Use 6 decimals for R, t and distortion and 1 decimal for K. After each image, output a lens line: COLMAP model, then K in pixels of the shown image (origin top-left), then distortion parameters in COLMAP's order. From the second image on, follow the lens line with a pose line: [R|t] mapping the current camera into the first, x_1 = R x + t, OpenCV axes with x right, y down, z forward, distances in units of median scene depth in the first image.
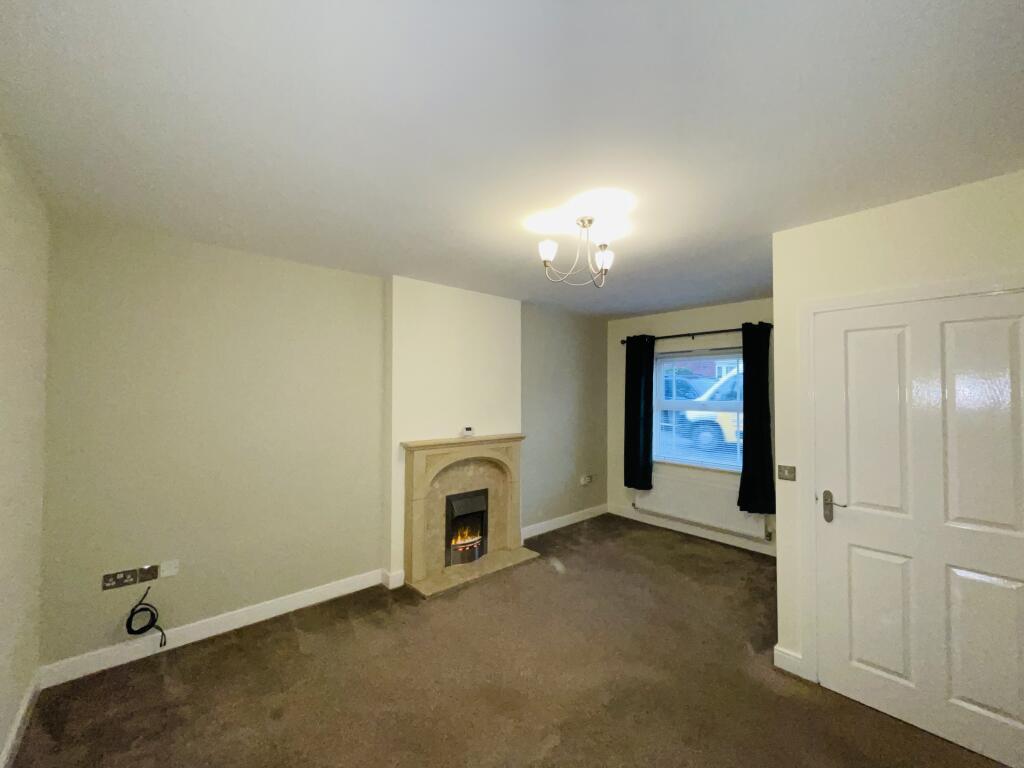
lens RADIAL K [[414.5, 0, 515.2], [0, 414.5, 384.5], [0, 0, 1]] dist [-0.000681, -0.000226]
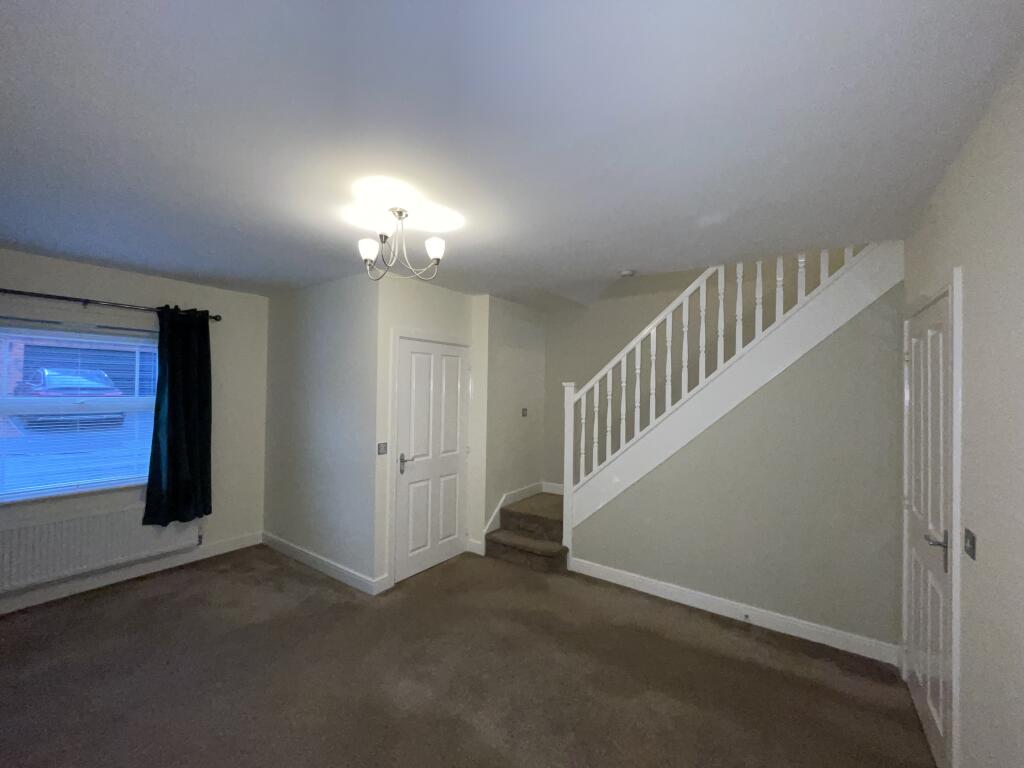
lens RADIAL K [[414.5, 0, 515.2], [0, 414.5, 384.5], [0, 0, 1]] dist [-0.000681, -0.000226]
pose [[-0.238014, 0.009013, 0.971220, -0.461894], [-0.031778, 0.999349, -0.017062, 0.007394], [-0.970742, -0.034924, -0.237573, 0.532047]]
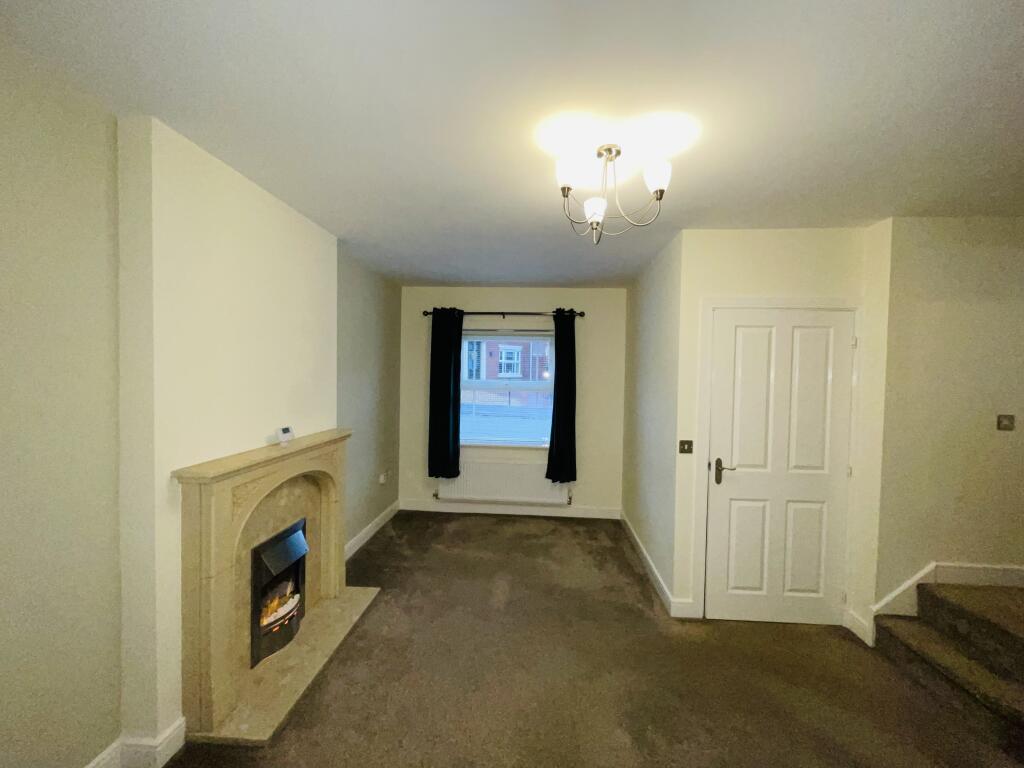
lens RADIAL K [[412.1, 0, 512.0], [0, 412.1, 384.0], [0, 0, 1]] dist [-0.007952, 0.000096]
pose [[0.713484, -0.010172, 0.700597, -0.278111], [-0.028744, 0.998628, 0.043772, 0.003612], [-0.700081, -0.051369, 0.712213, 0.320134]]
